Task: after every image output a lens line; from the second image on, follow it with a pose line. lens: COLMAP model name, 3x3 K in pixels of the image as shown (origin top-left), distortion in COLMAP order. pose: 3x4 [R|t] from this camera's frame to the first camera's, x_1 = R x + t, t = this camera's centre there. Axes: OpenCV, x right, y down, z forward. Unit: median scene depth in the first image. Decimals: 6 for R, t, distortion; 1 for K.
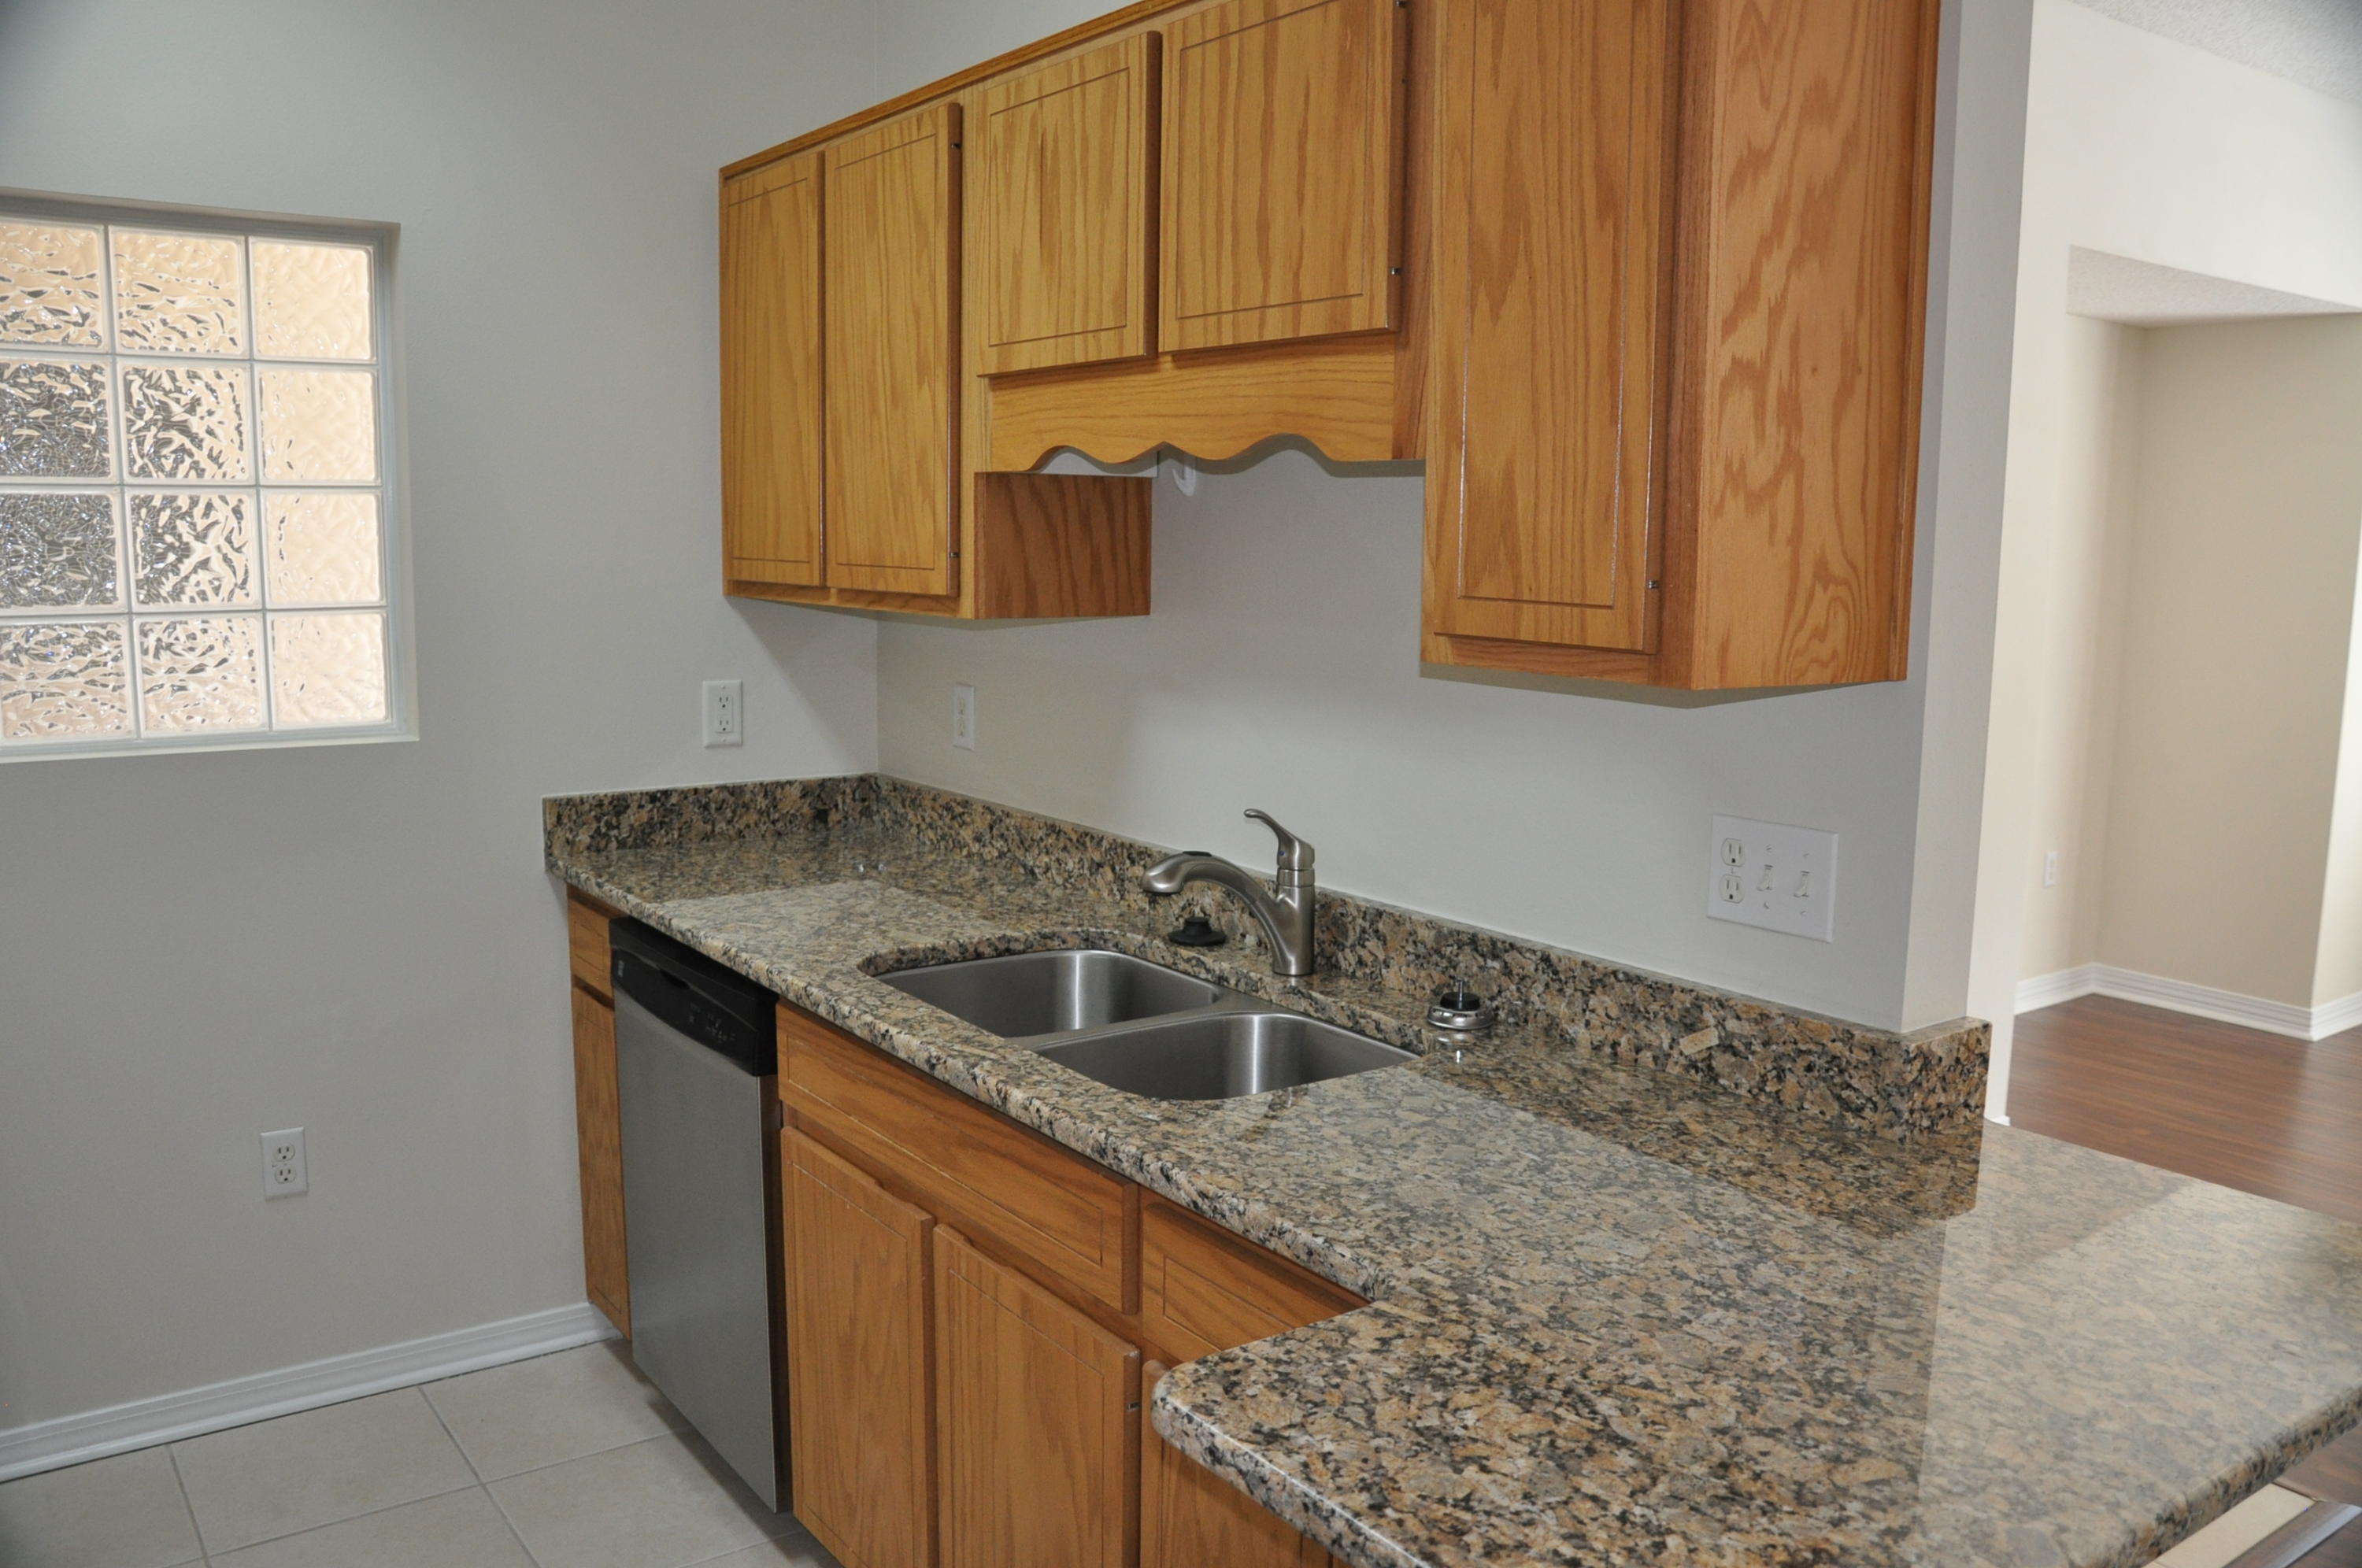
lens RADIAL K [[1853.1, 0, 1162.3], [0, 1853.1, 802.2], [0, 0, 1]] dist [-0.158961, 0.126027]
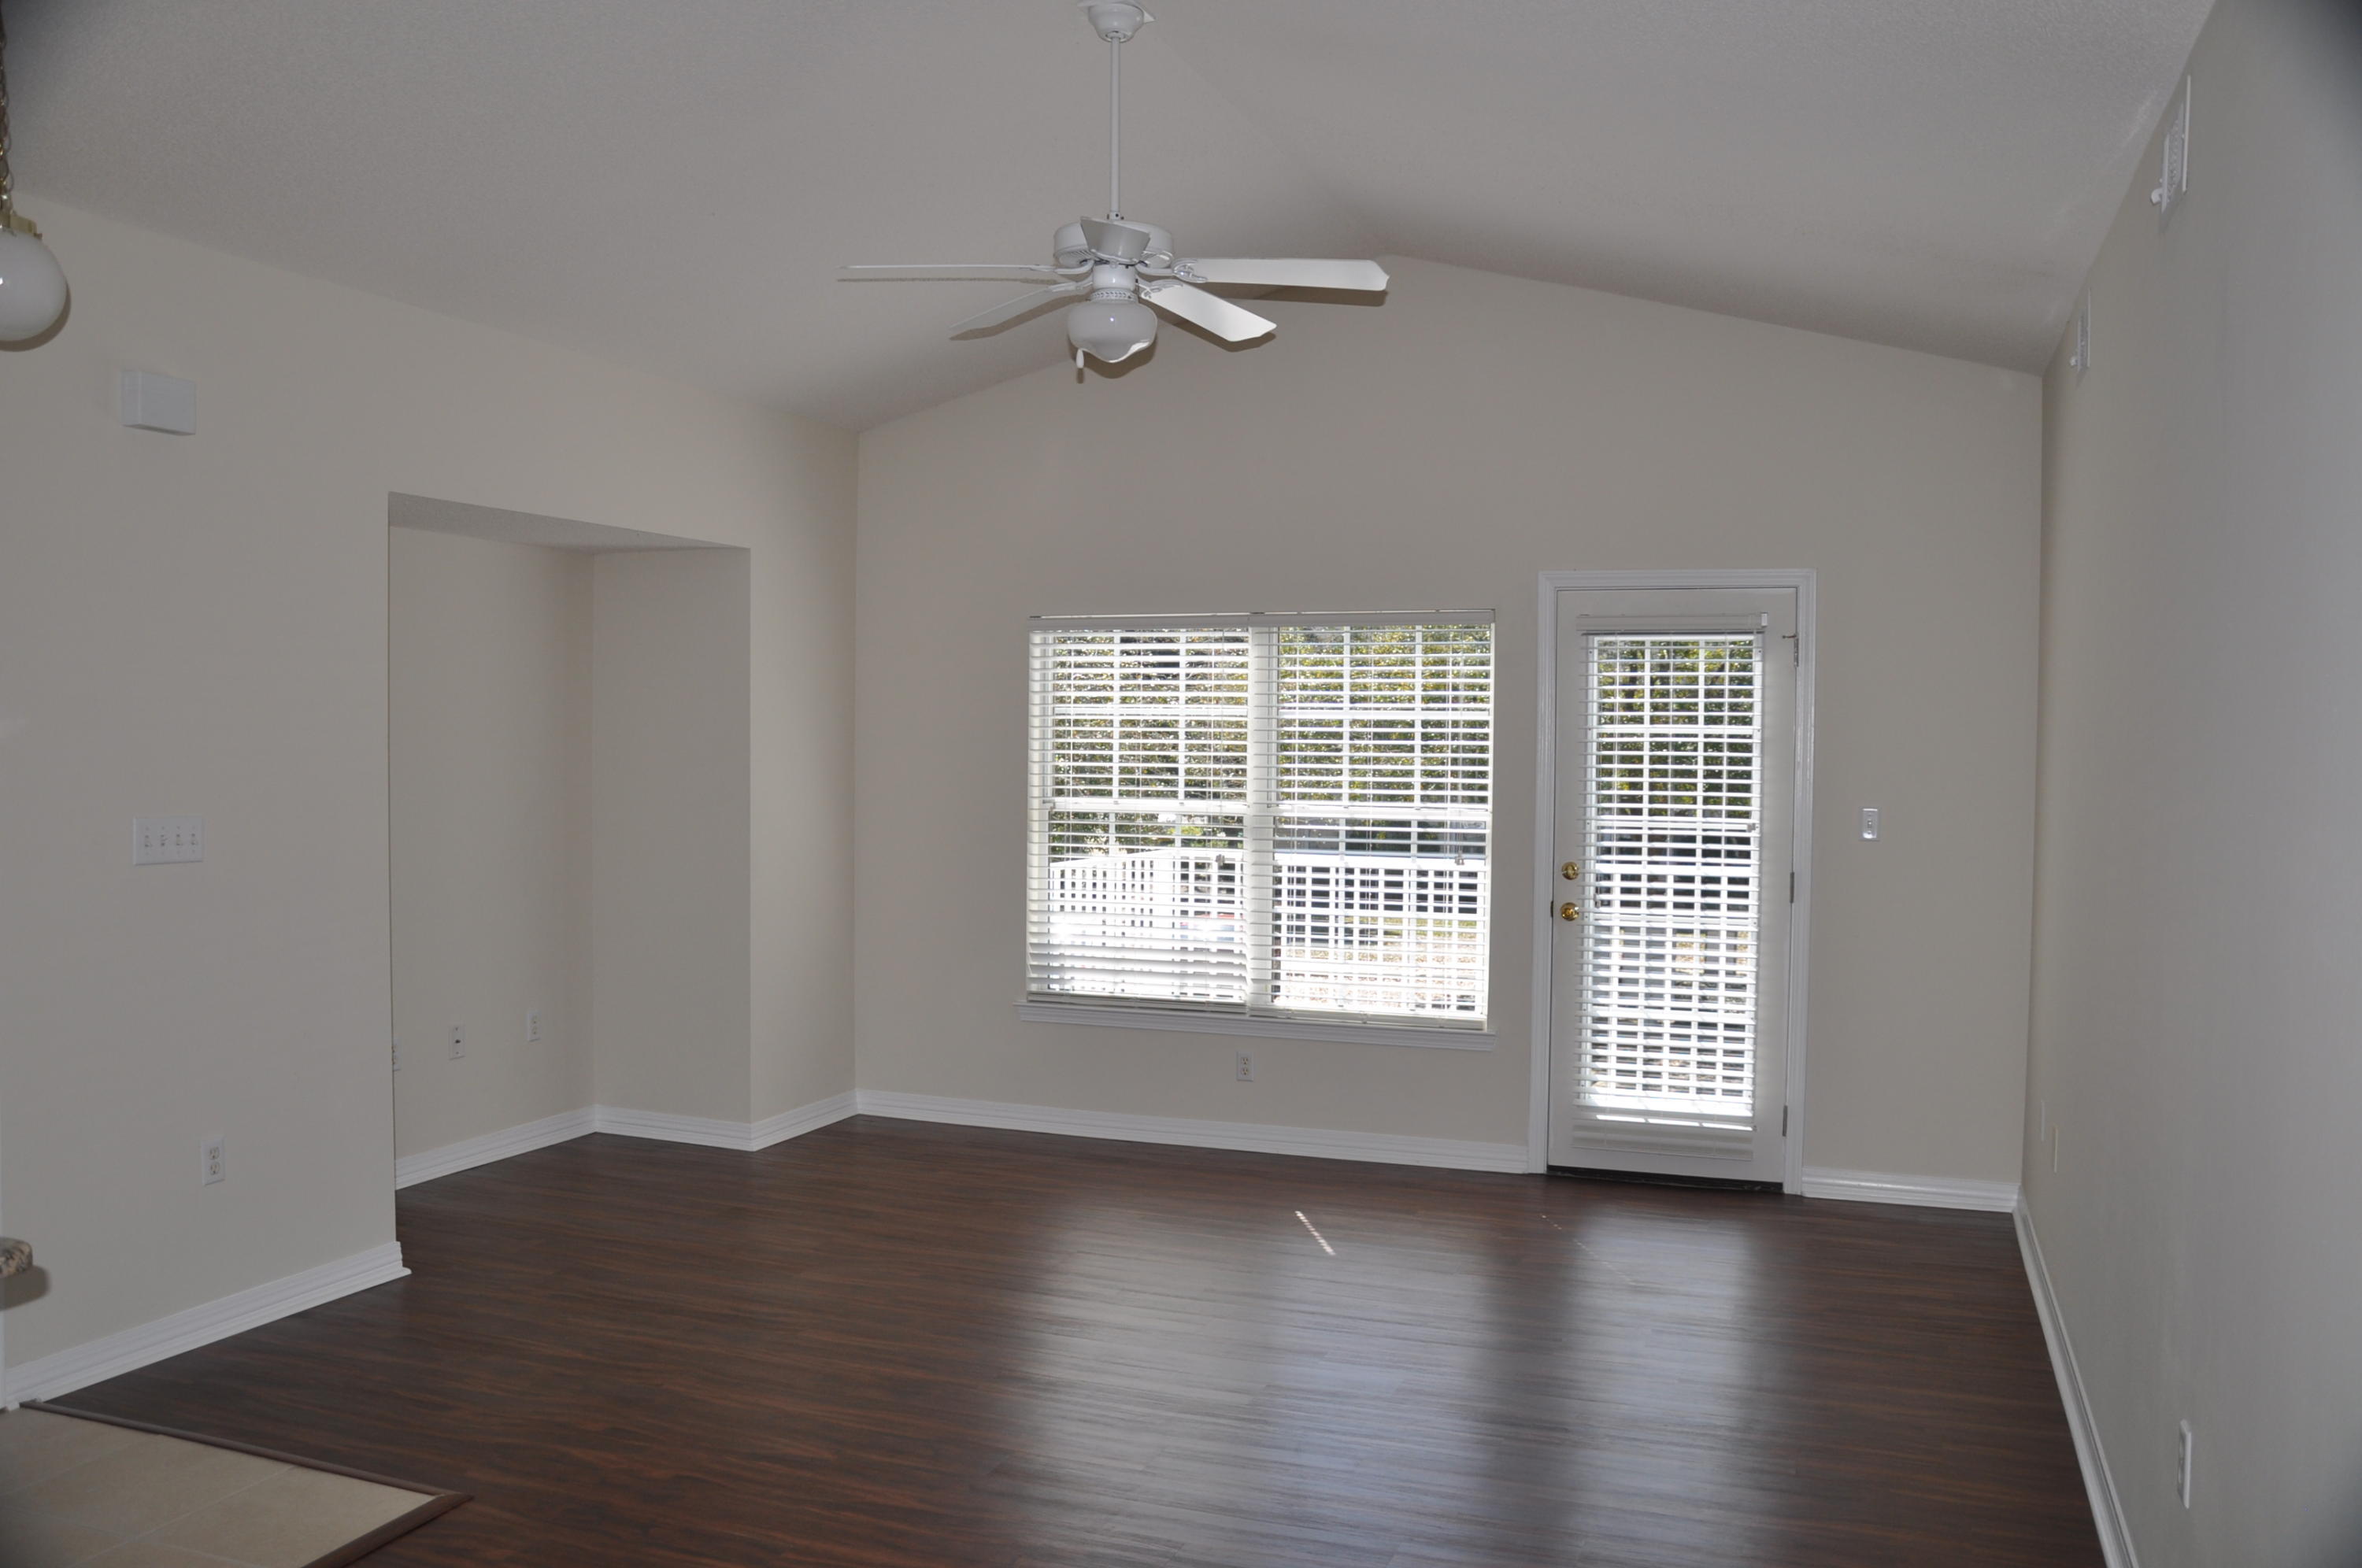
lens RADIAL K [[1886.1, 0, 1168.8], [0, 1886.1, 806.2], [0, 0, 1]] dist [-0.154989, 0.133460]
pose [[0.829647, -0.025626, 0.557700, 0.507382], [0.083567, 0.993392, -0.078669, 0.071144], [-0.551998, 0.111873, 0.826306, -0.552991]]
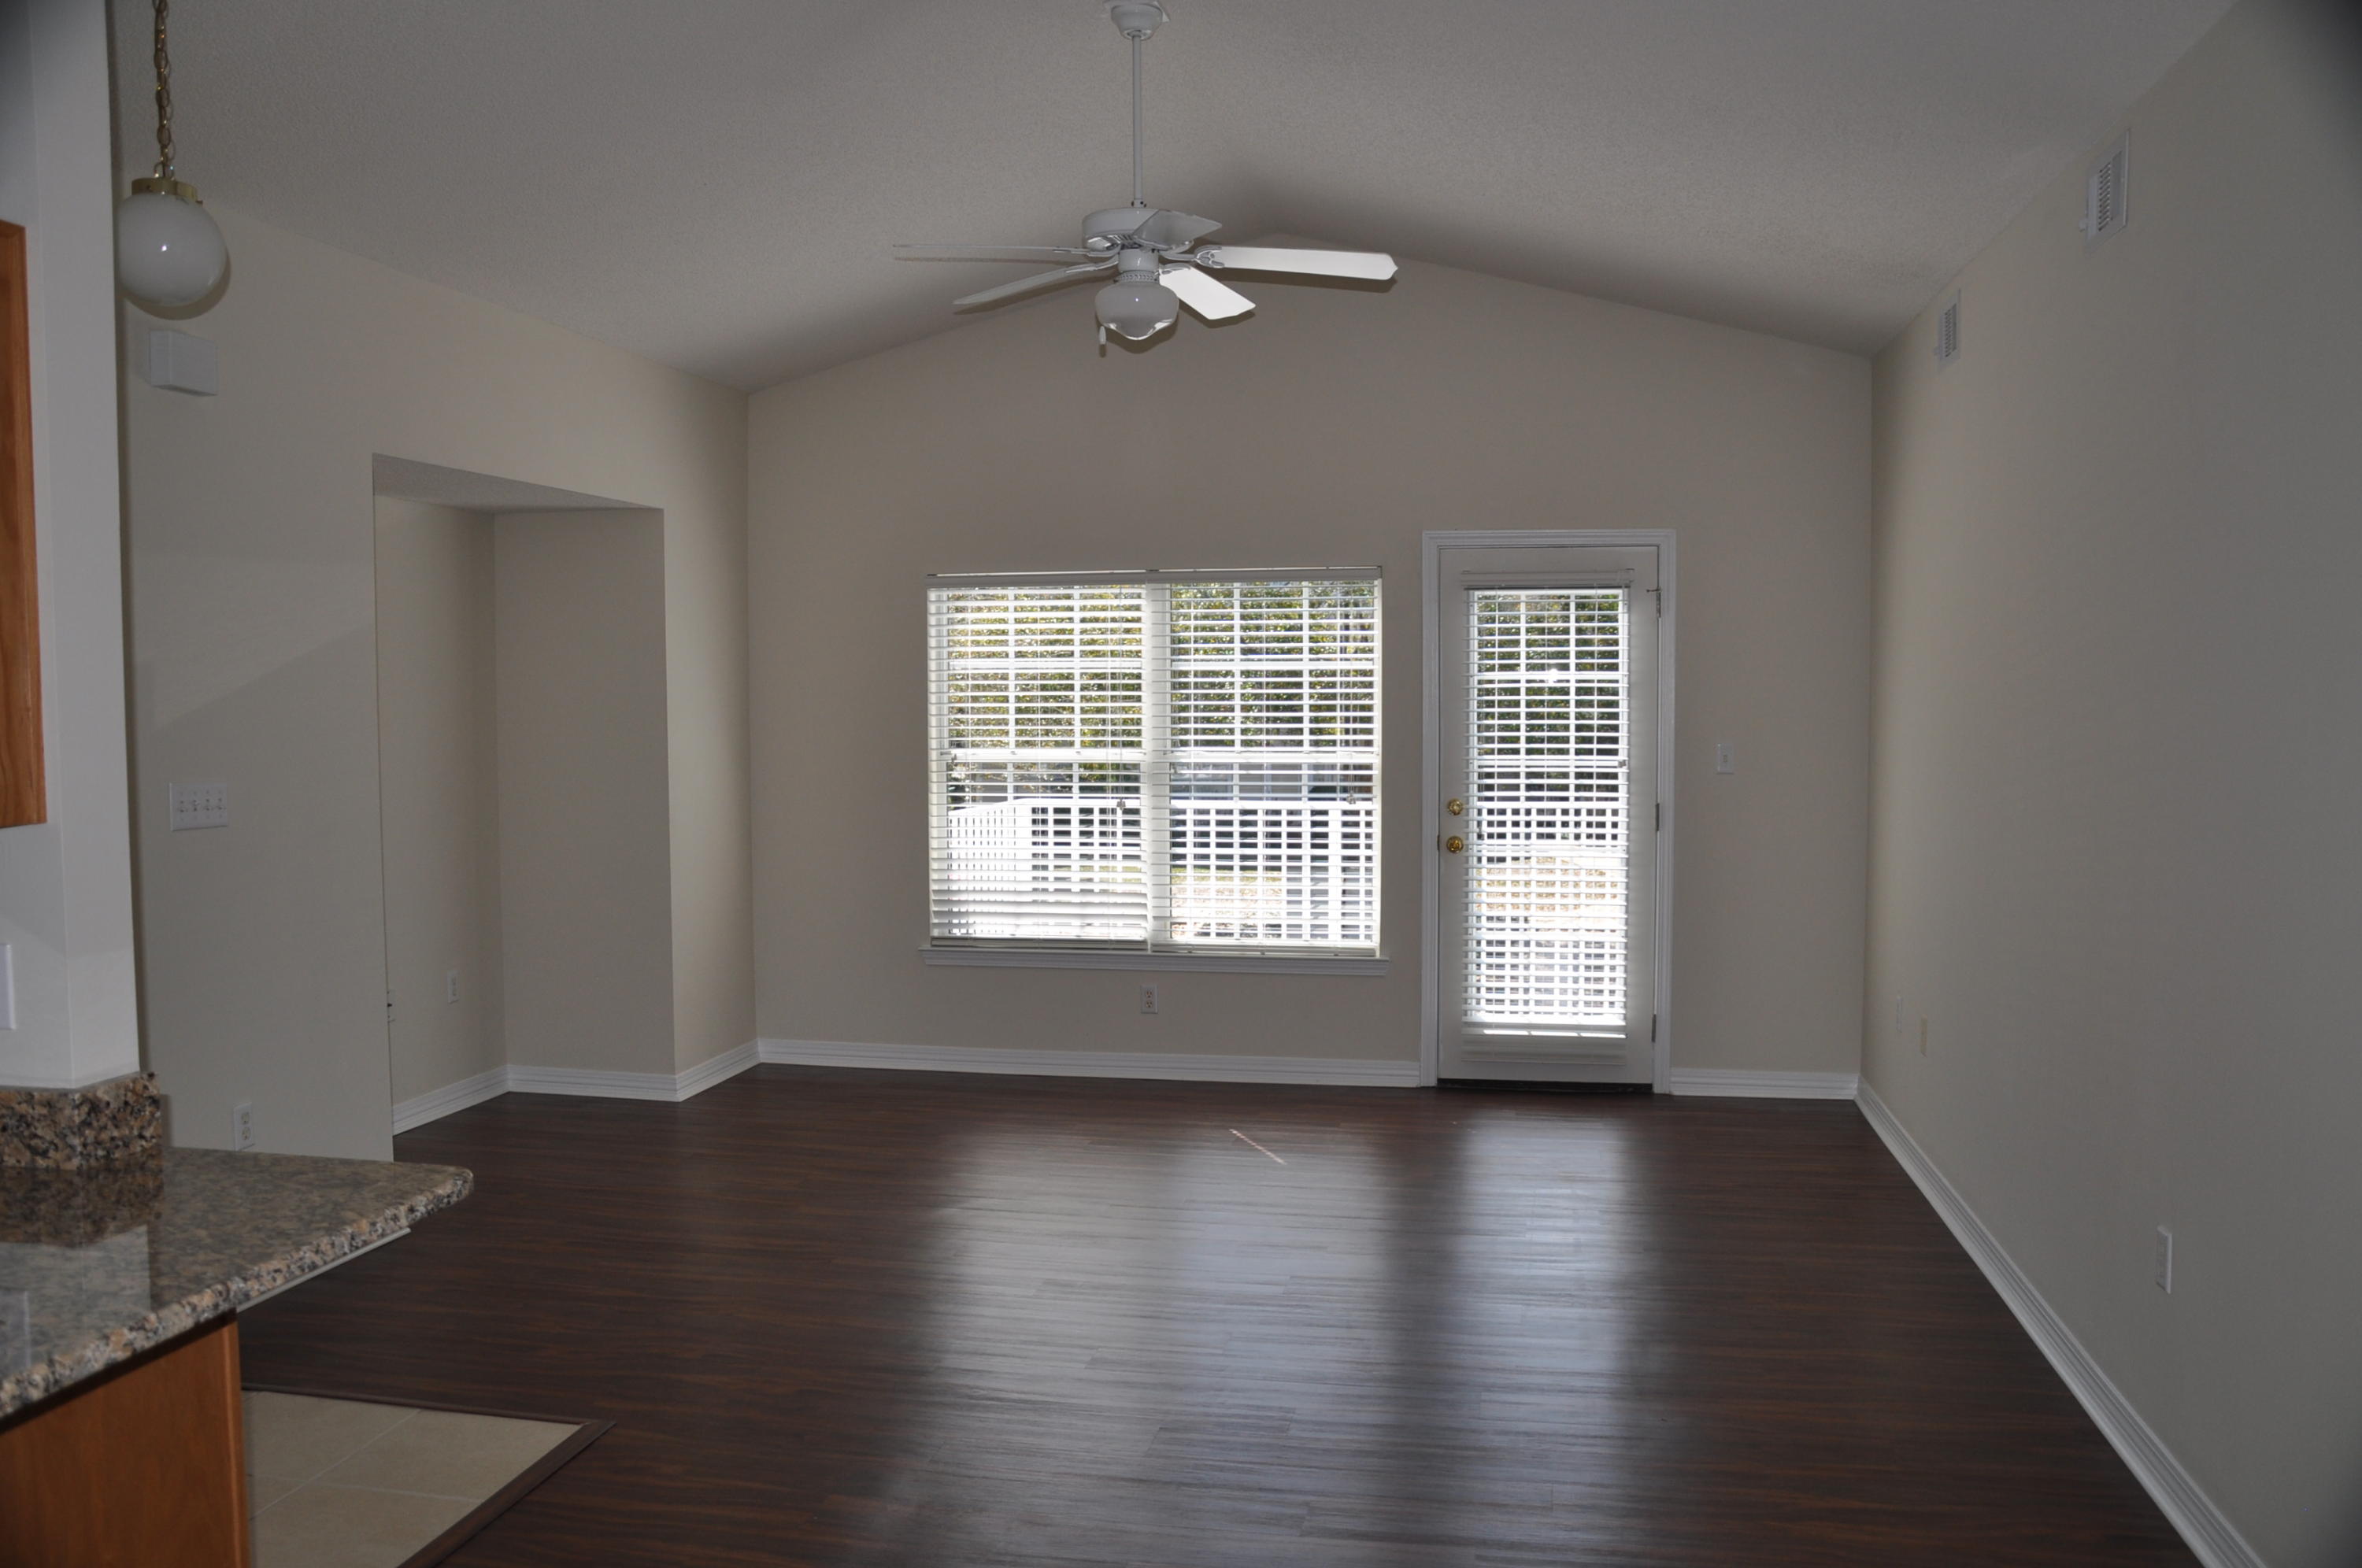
lens RADIAL K [[1886.1, 0, 1168.8], [0, 1886.1, 806.2], [0, 0, 1]] dist [-0.154989, 0.133460]
pose [[0.721249, -0.057684, 0.690270, 0.072044], [0.115172, 0.992642, -0.037389, 0.054574], [-0.683034, 0.106466, 0.722585, -0.437029]]
